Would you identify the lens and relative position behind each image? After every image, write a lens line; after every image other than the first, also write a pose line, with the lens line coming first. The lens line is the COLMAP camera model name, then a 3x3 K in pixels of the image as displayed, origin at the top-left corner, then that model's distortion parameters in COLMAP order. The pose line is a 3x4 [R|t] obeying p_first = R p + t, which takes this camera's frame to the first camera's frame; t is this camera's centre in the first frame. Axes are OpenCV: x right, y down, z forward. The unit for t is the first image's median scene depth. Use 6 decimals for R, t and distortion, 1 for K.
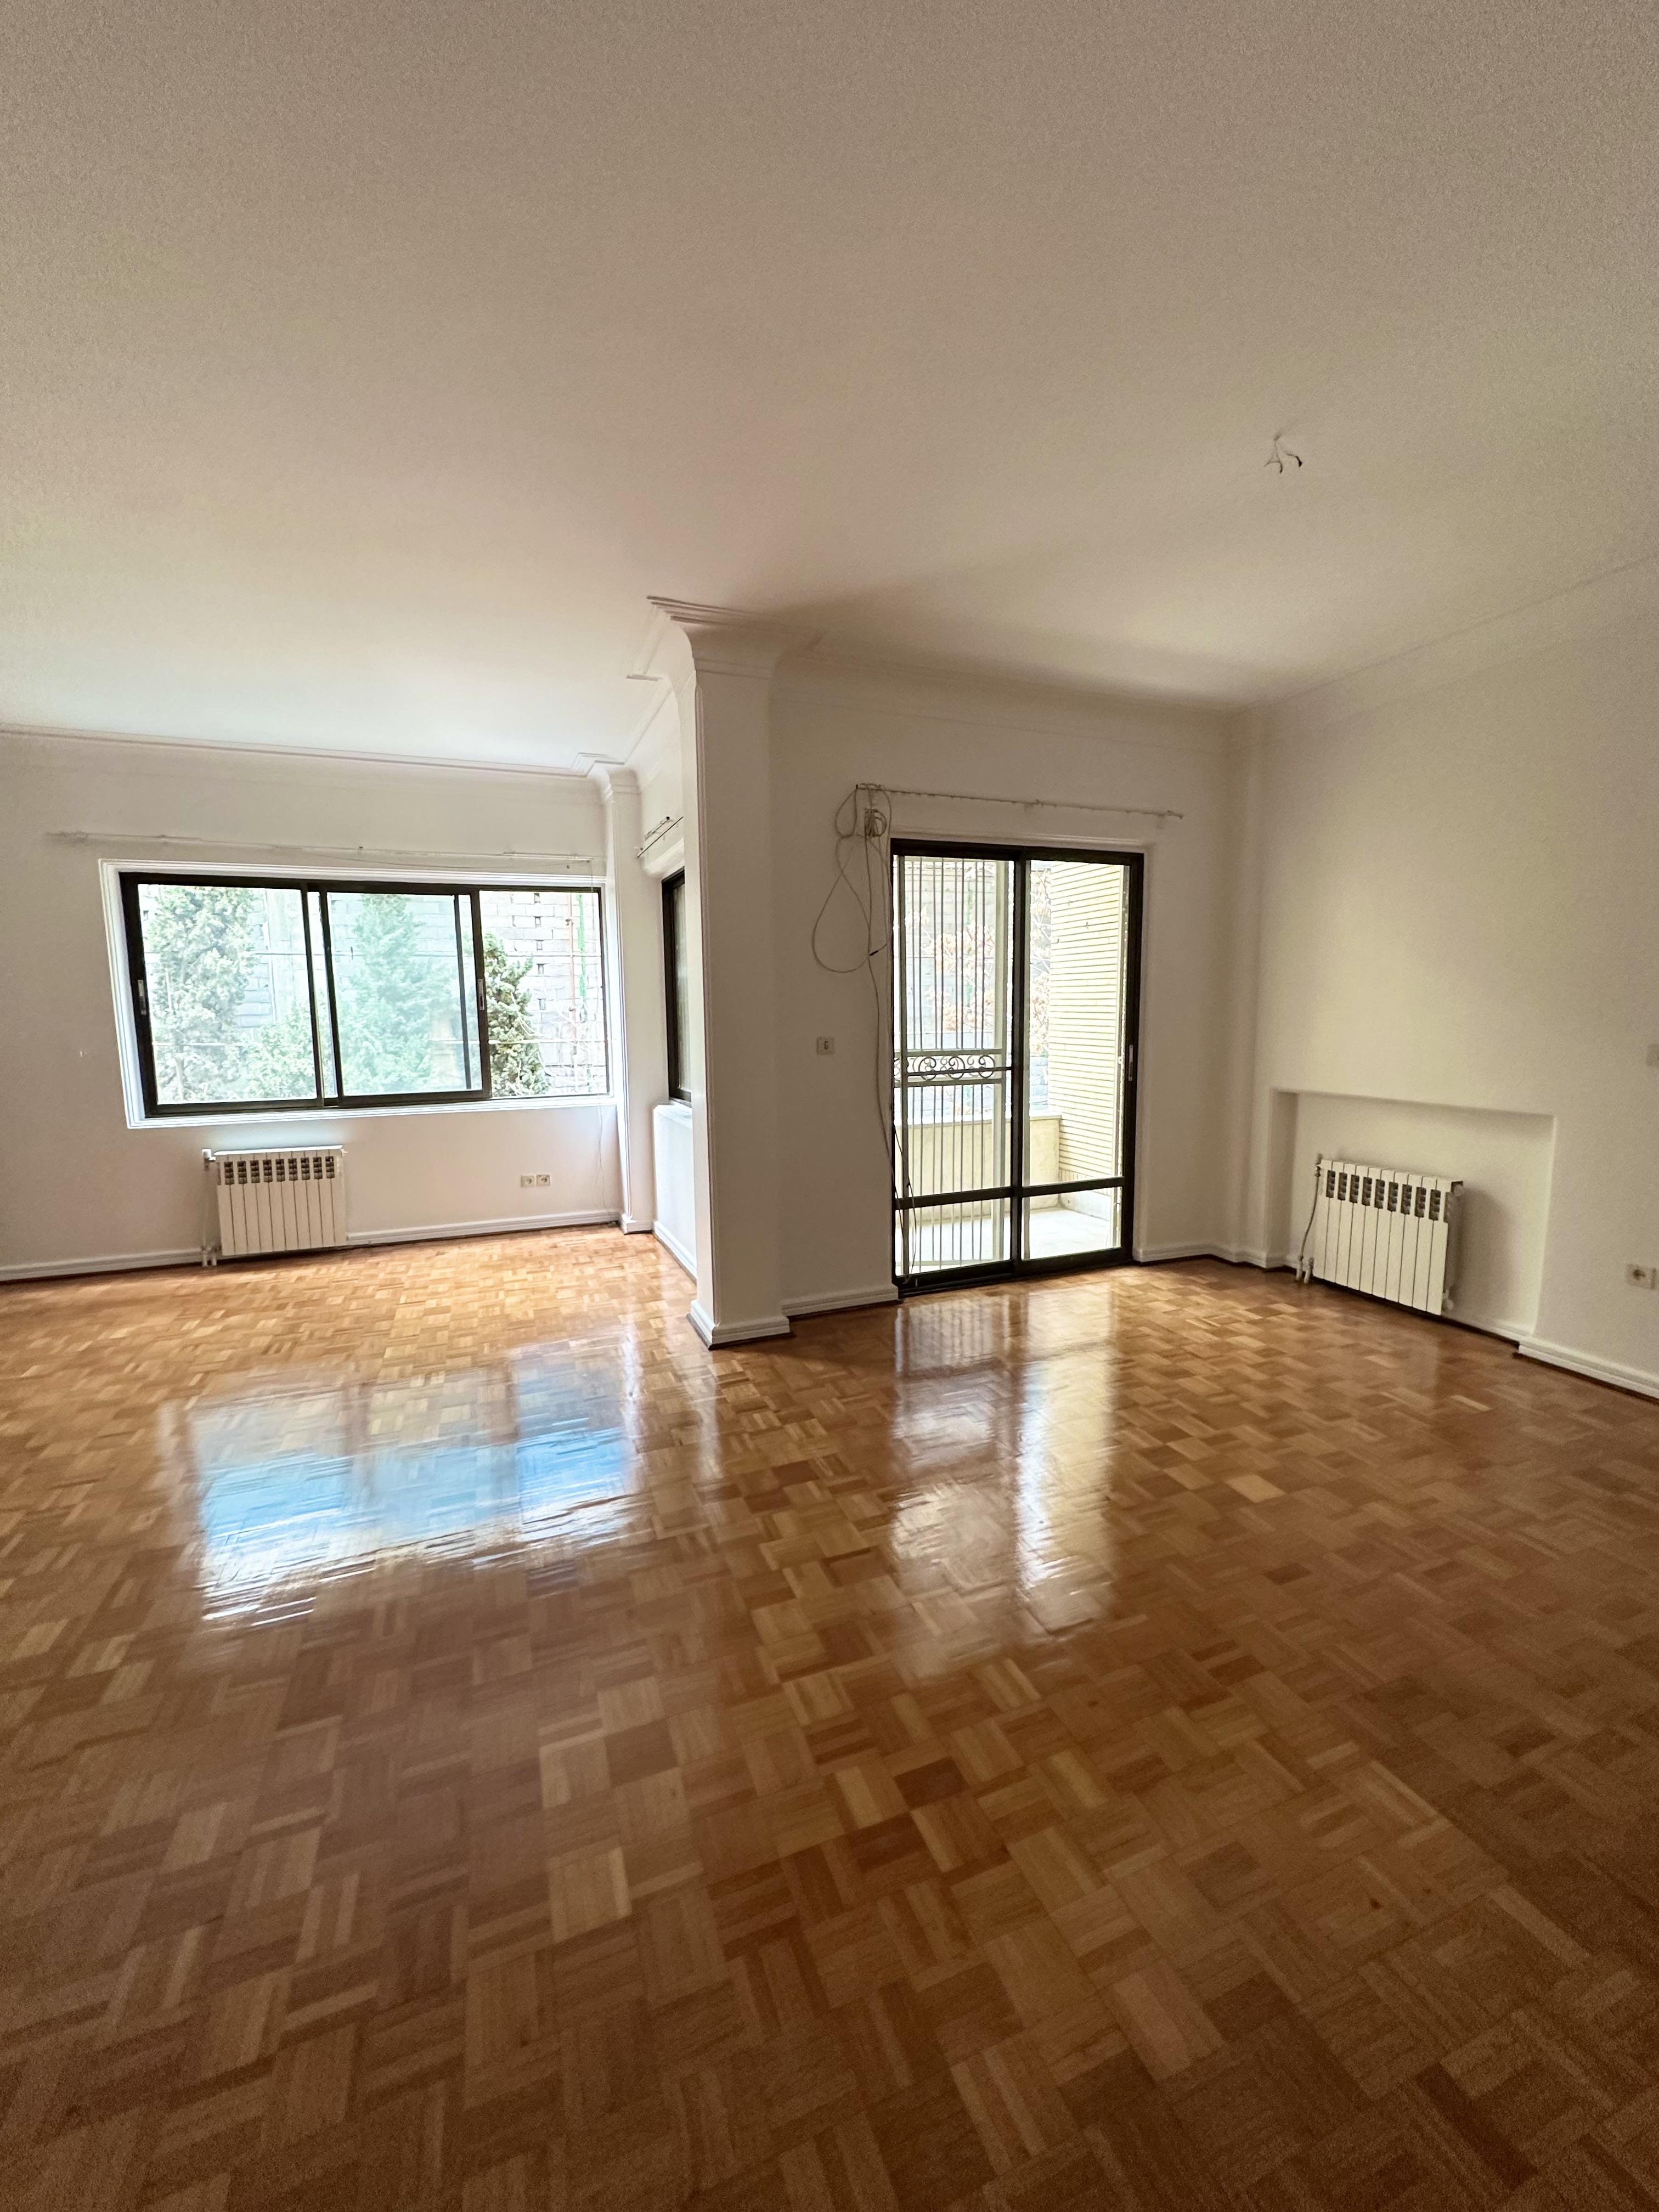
lens RADIAL K [[880.6, 0, 823.6], [0, 880.6, 1120.0], [0, 0, 1]] dist [0.002431, 0.000046]
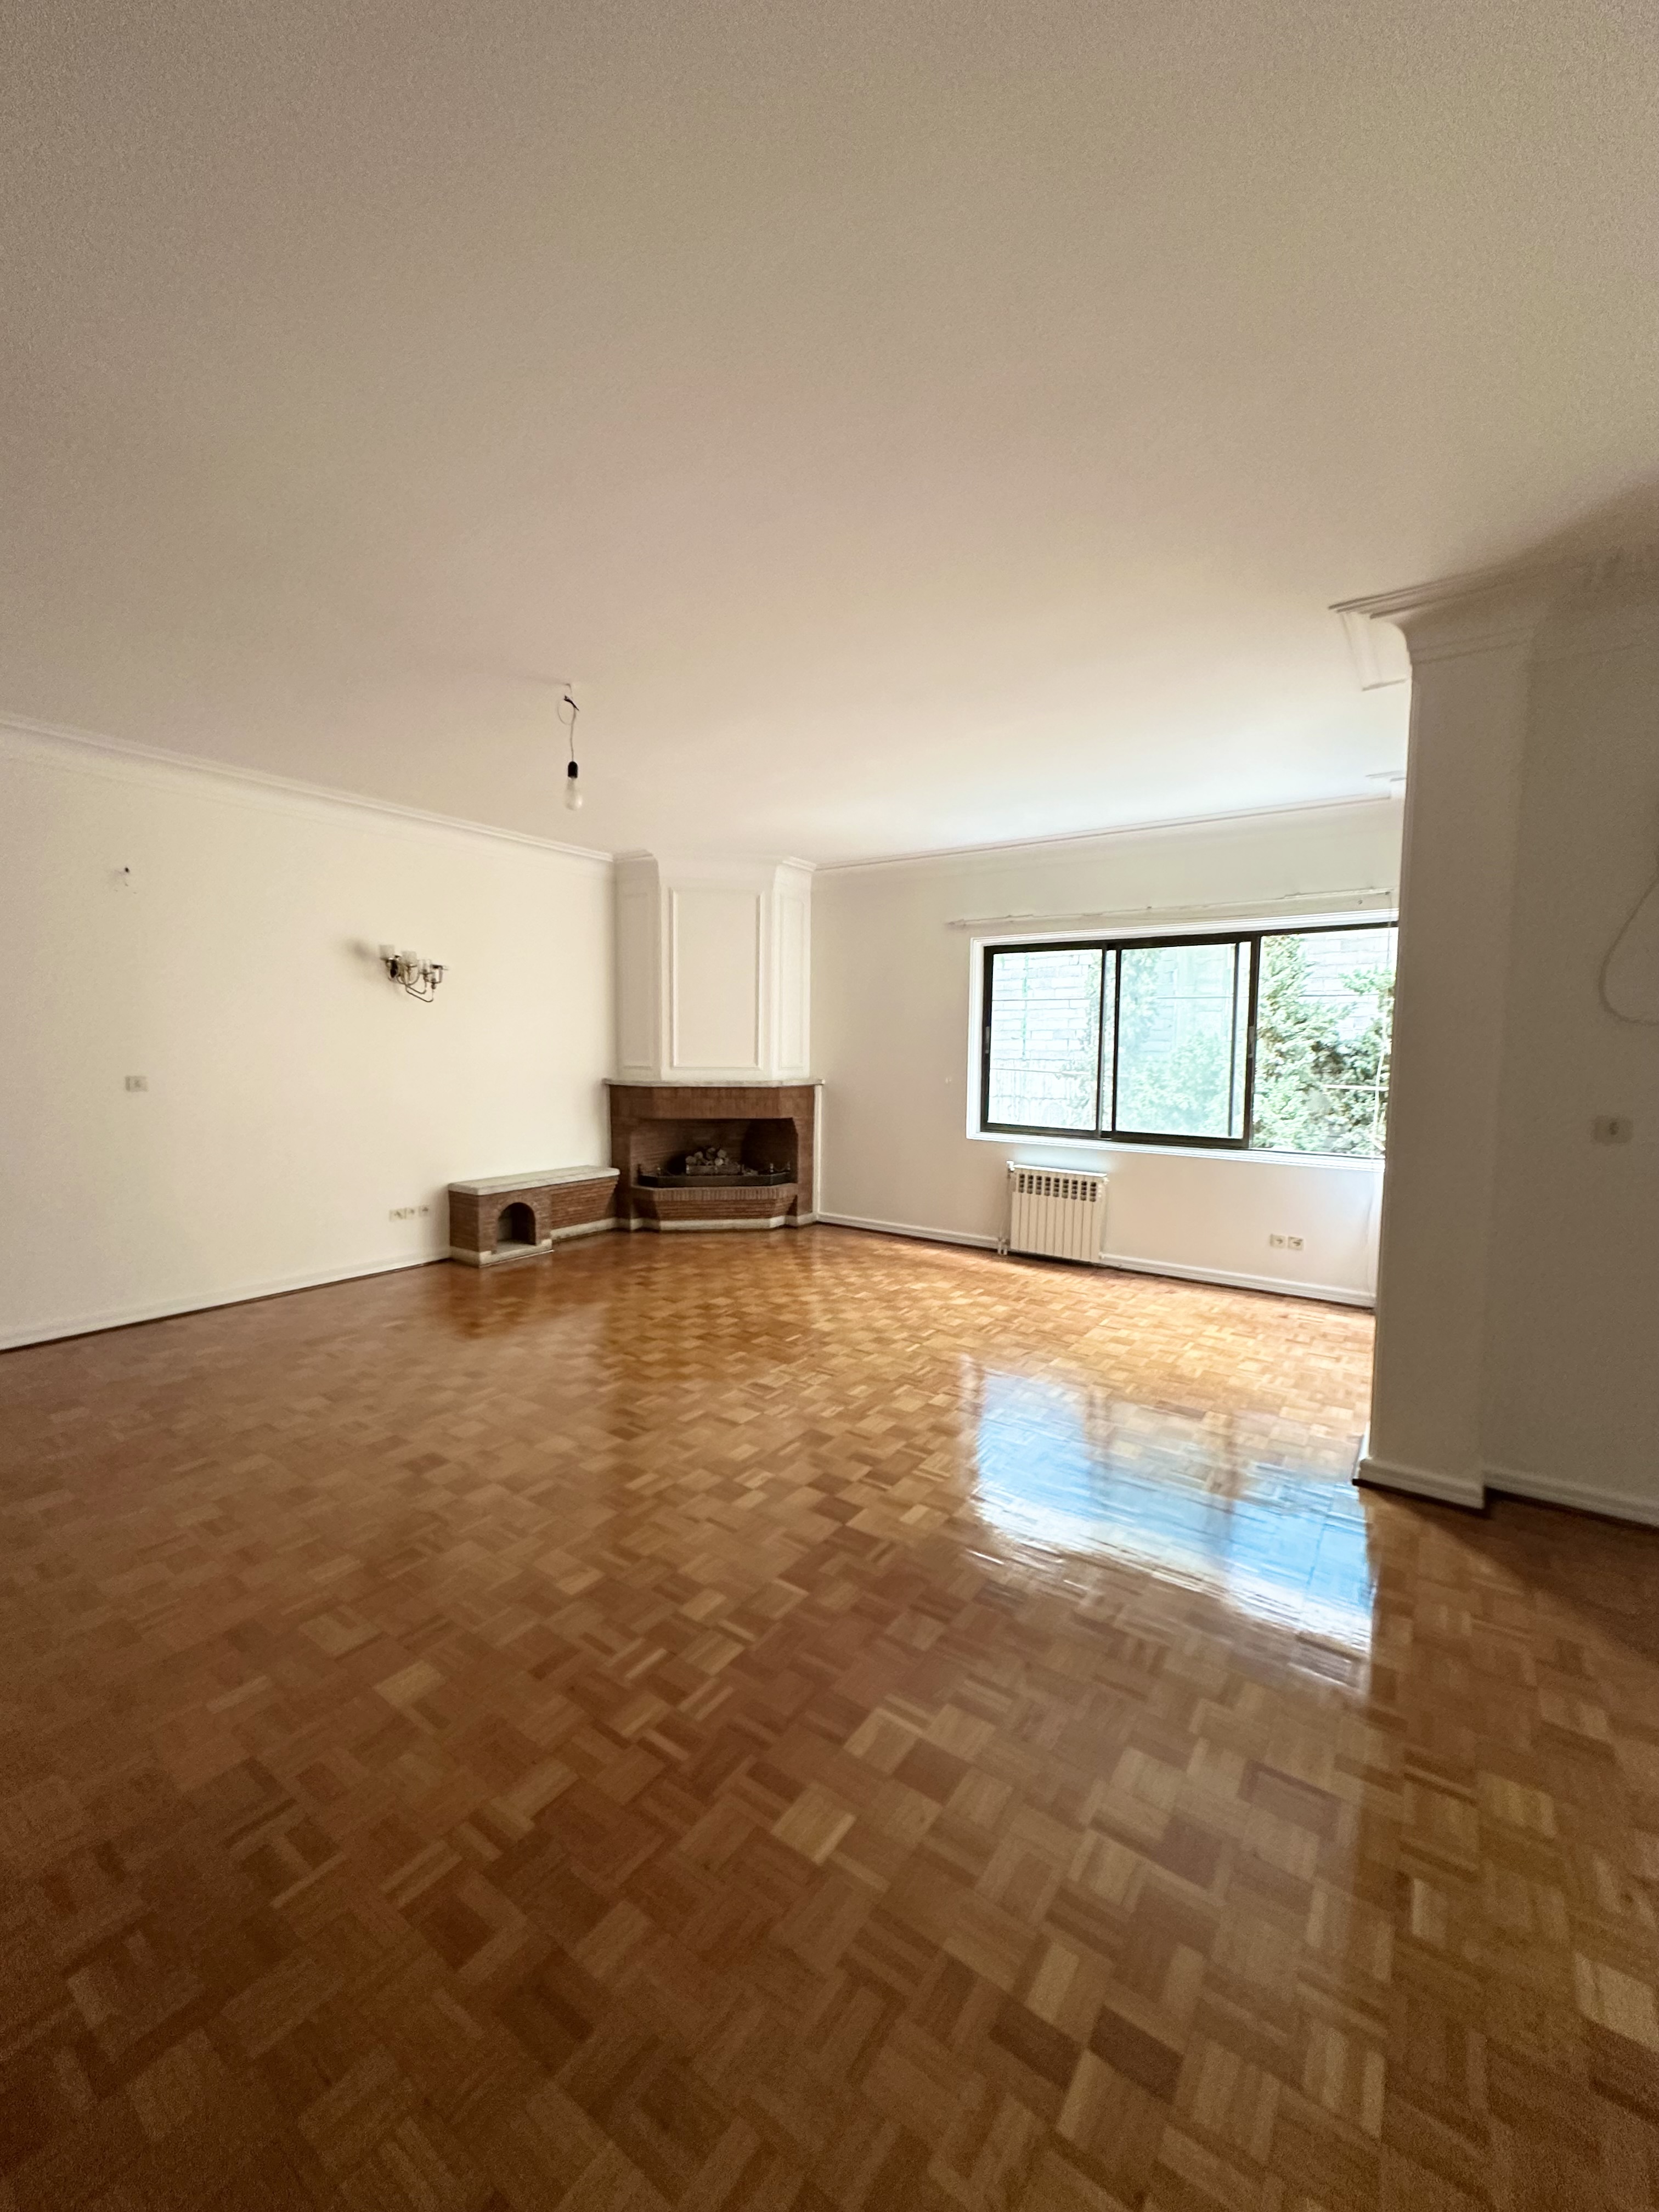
lens RADIAL K [[880.6, 0, 826.4], [0, 880.6, 1115.3], [0, 0, 1]] dist [0.002431, 0.000046]
pose [[0.553325, 0.088073, -0.828296, 0.220245], [-0.126784, 0.991713, 0.020754, -0.028954], [0.823260, 0.093530, 0.559906, 0.095736]]
